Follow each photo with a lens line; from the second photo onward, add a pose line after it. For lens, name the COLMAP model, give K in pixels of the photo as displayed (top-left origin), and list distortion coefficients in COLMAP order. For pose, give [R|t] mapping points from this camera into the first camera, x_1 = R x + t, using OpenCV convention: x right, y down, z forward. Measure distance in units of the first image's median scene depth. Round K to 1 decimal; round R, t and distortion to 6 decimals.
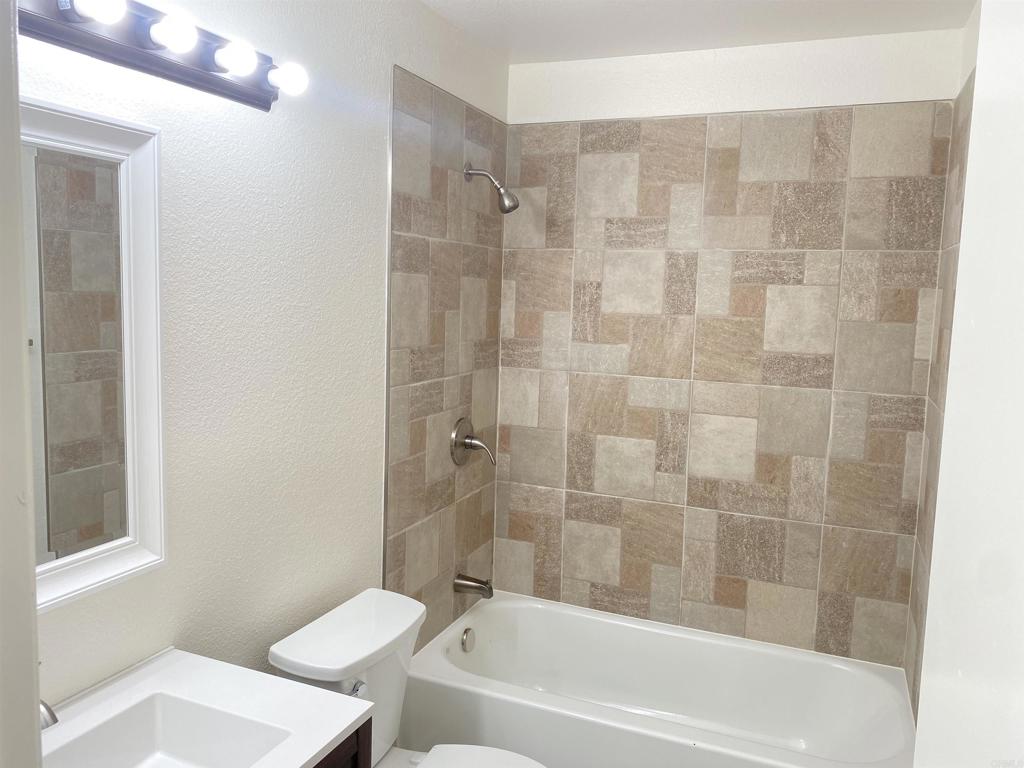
lens RADIAL K [[781.3, 0, 512.0], [0, 781.3, 384.0], [0, 0, 1]] dist [0.060898, -0.074835]
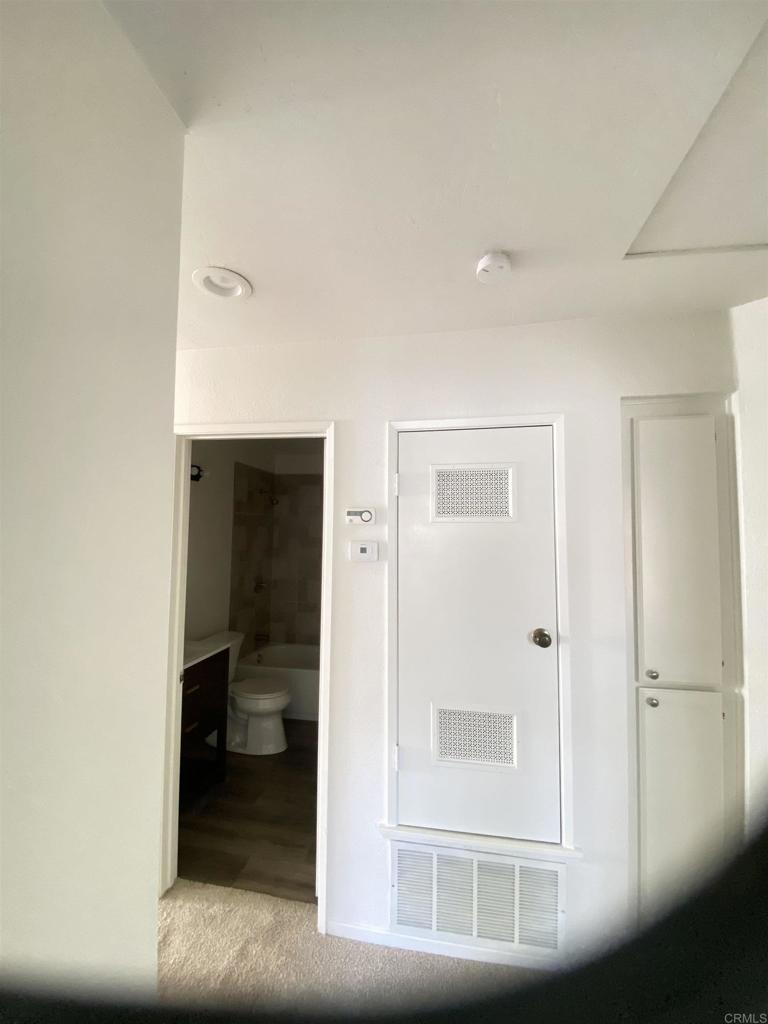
lens RADIAL K [[407.6, 0, 384.0], [0, 407.6, 512.0], [0, 0, 1]] dist [-0.000493, -0.000206]
pose [[0.974801, -0.007466, 0.222950, 0.054892], [0.042355, 0.987454, -0.152123, 0.060539], [-0.219017, 0.157733, 0.962887, -0.569931]]
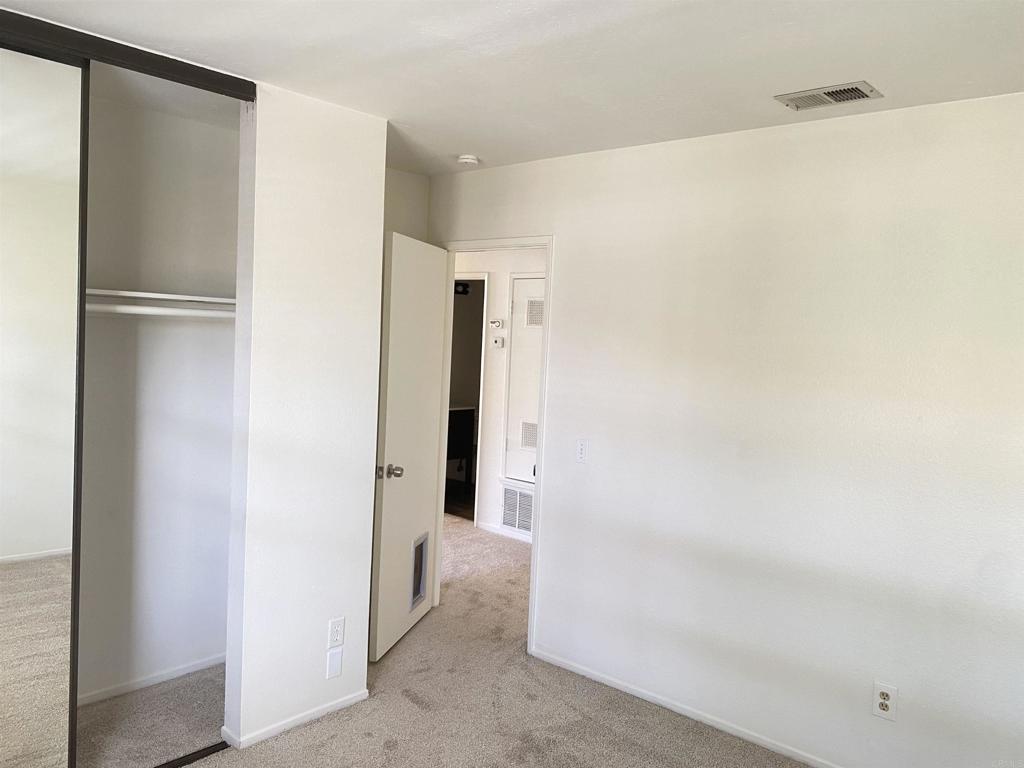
lens RADIAL K [[781.3, 0, 512.0], [0, 781.3, 384.0], [0, 0, 1]] dist [0.060898, -0.074835]
pose [[0.945467, 0.035067, -0.323825, 2.239005], [-0.054769, 0.997148, -0.051927, 0.555970], [0.321080, 0.066831, 0.944691, -4.312829]]
